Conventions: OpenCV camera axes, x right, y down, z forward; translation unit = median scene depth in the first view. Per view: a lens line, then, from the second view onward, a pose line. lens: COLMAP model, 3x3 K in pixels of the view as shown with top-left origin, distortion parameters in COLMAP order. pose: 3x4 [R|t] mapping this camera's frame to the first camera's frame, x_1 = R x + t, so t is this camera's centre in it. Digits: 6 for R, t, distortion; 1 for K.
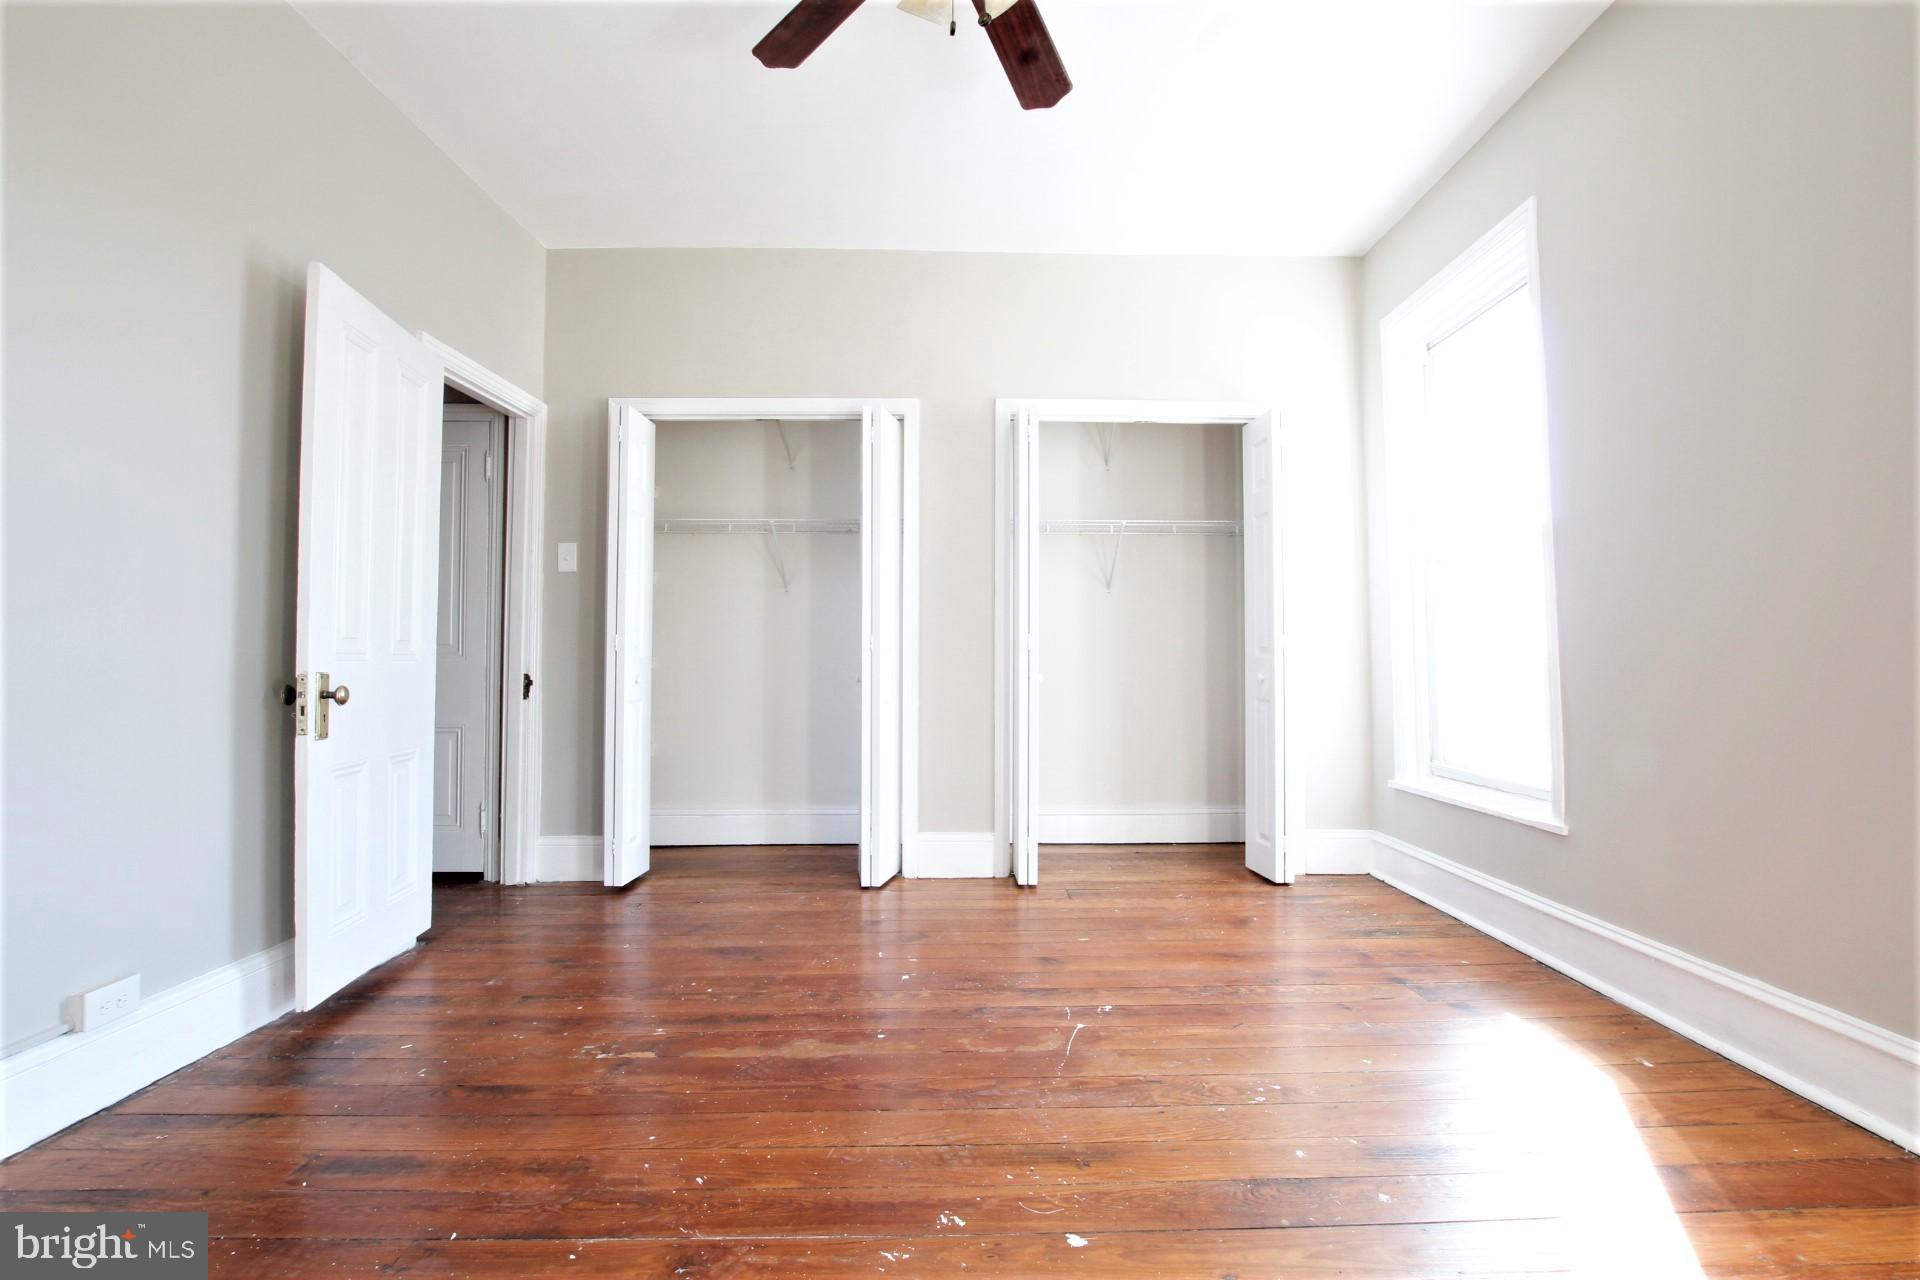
lens RADIAL K [[884.6, 0, 960.0], [0, 884.6, 640.0], [0, 0, 1]] dist [0.000335, 0.000074]
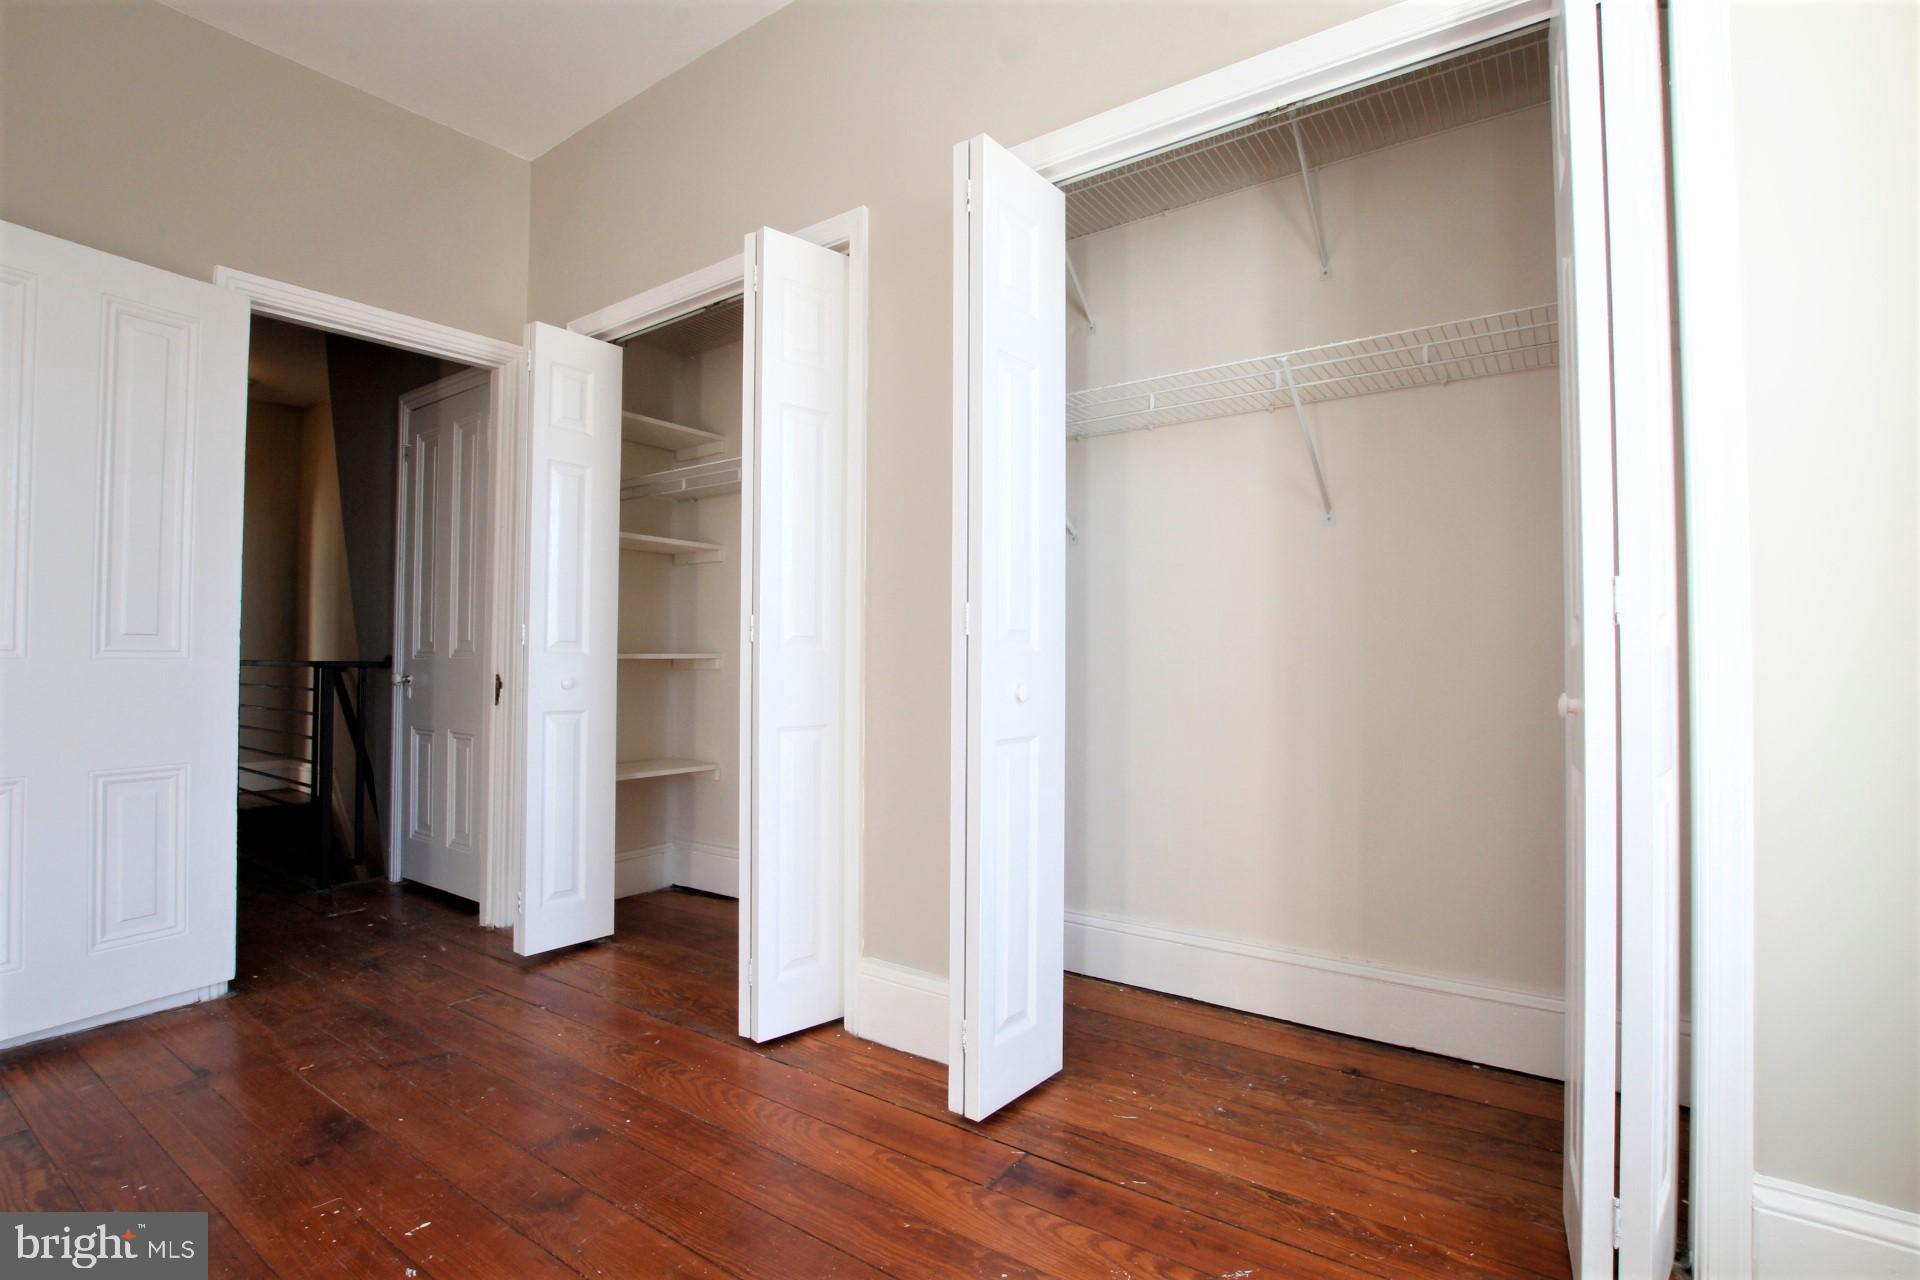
lens RADIAL K [[897.1, 0, 972.6], [0, 897.1, 642.5], [0, 0, 1]] dist [-0.018340, 0.000542]
pose [[0.813251, -0.012269, -0.581784, 0.483084], [0.010403, 0.999924, -0.006545, 0.025152], [0.581820, -0.000730, 0.813317, 0.793489]]
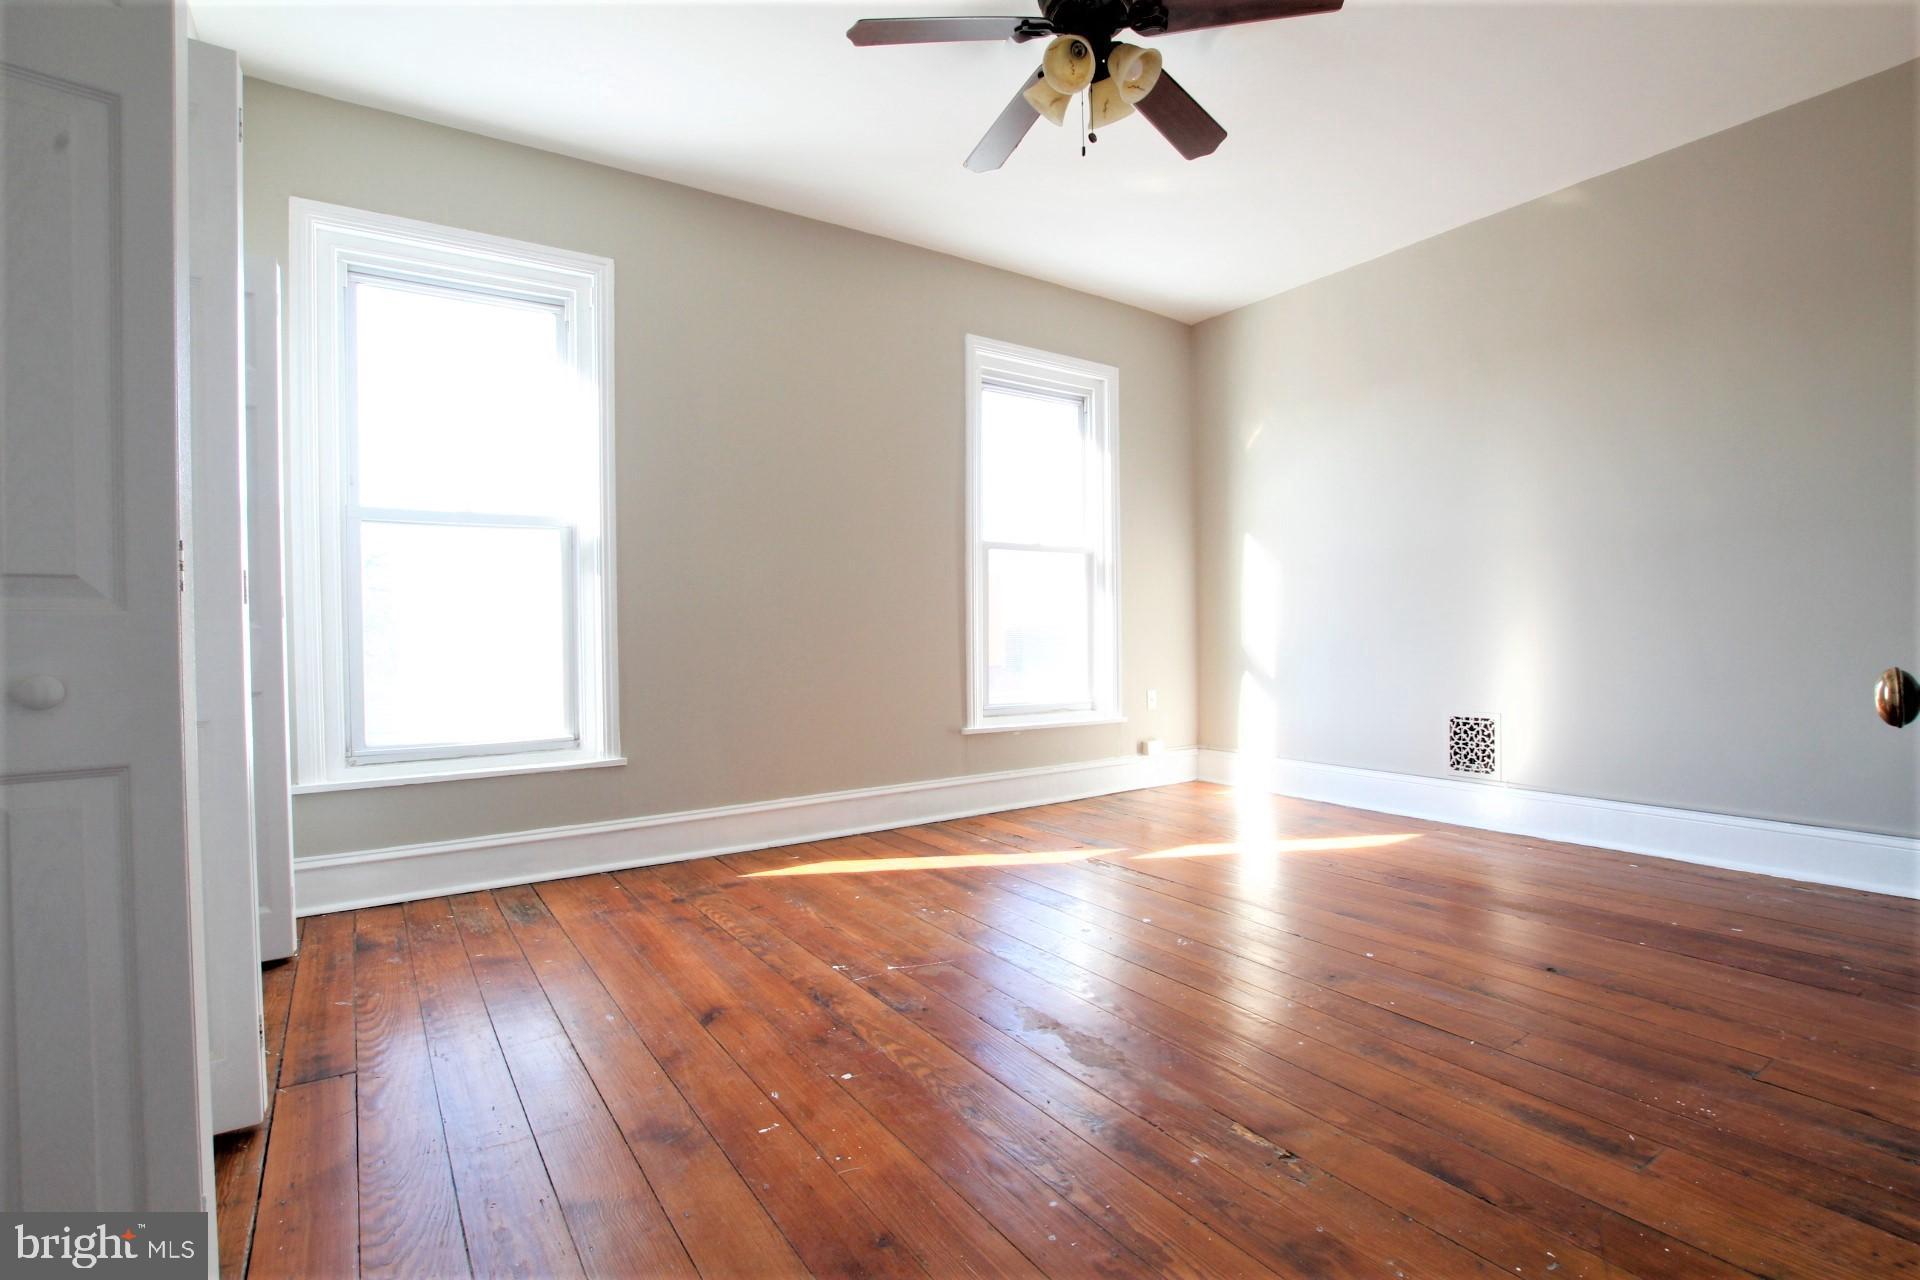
lens RADIAL K [[897.1, 0, 972.6], [0, 897.1, 642.5], [0, 0, 1]] dist [-0.018340, 0.000542]
pose [[-0.563408, 0.001784, 0.826177, -0.660870], [-0.007691, 0.999943, -0.007404, 0.043617], [-0.826143, -0.010526, -0.563362, 1.253560]]
